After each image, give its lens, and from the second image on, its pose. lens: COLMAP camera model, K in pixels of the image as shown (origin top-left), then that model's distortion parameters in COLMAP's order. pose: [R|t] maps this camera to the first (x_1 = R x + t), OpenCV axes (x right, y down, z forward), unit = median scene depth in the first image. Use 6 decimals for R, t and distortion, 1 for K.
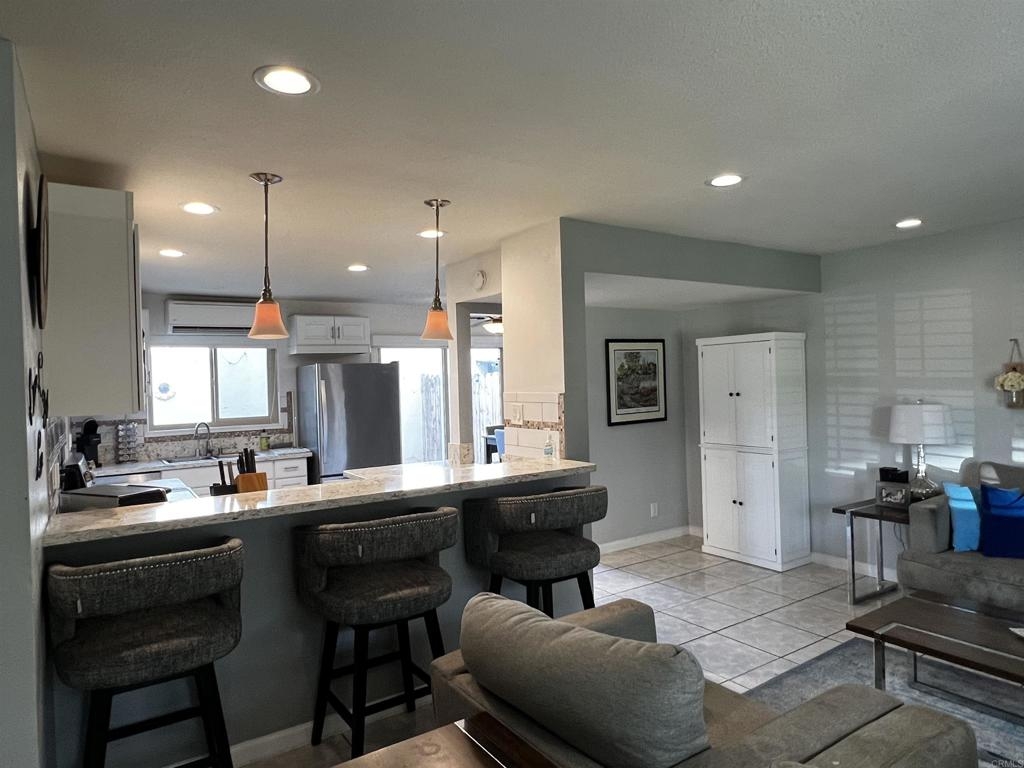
lens RADIAL K [[638.7, 0, 513.7], [0, 638.7, 382.7], [0, 0, 1]] dist [0.001293, -0.004654]
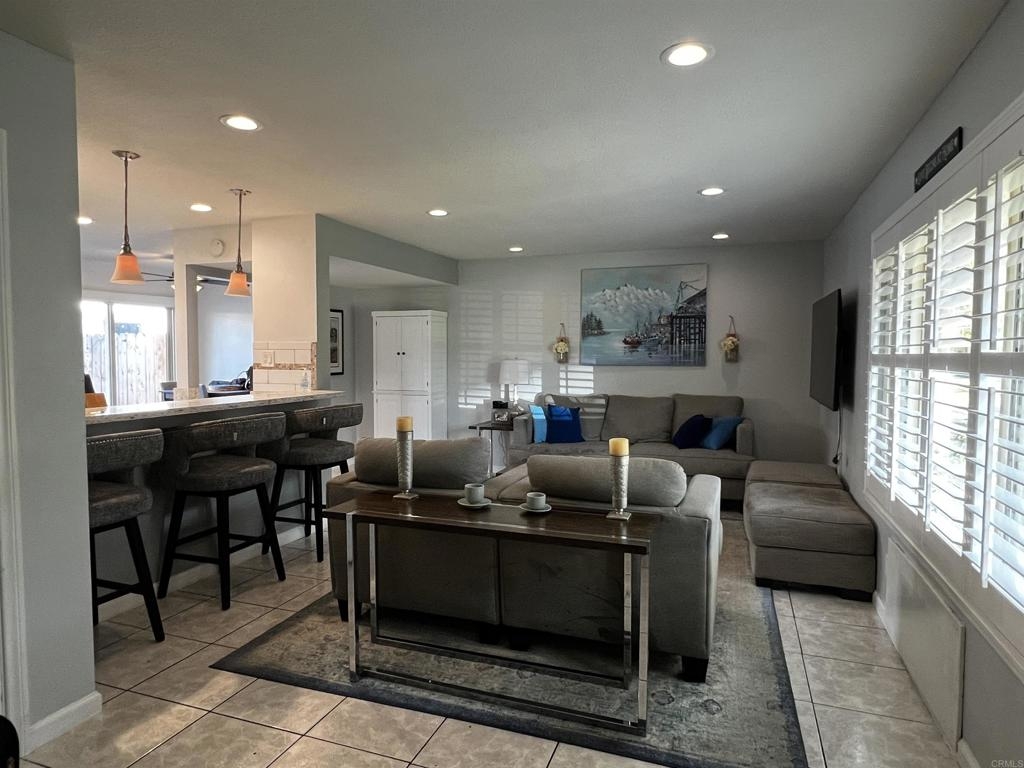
lens RADIAL K [[638.7, 0, 510.2], [0, 638.7, 385.0], [0, 0, 1]] dist [0.001293, -0.004654]
pose [[0.806112, 0.002625, 0.591757, -0.354832], [-0.023474, 0.999345, 0.027543, 0.053784], [-0.591297, -0.036094, 0.805646, -0.321551]]
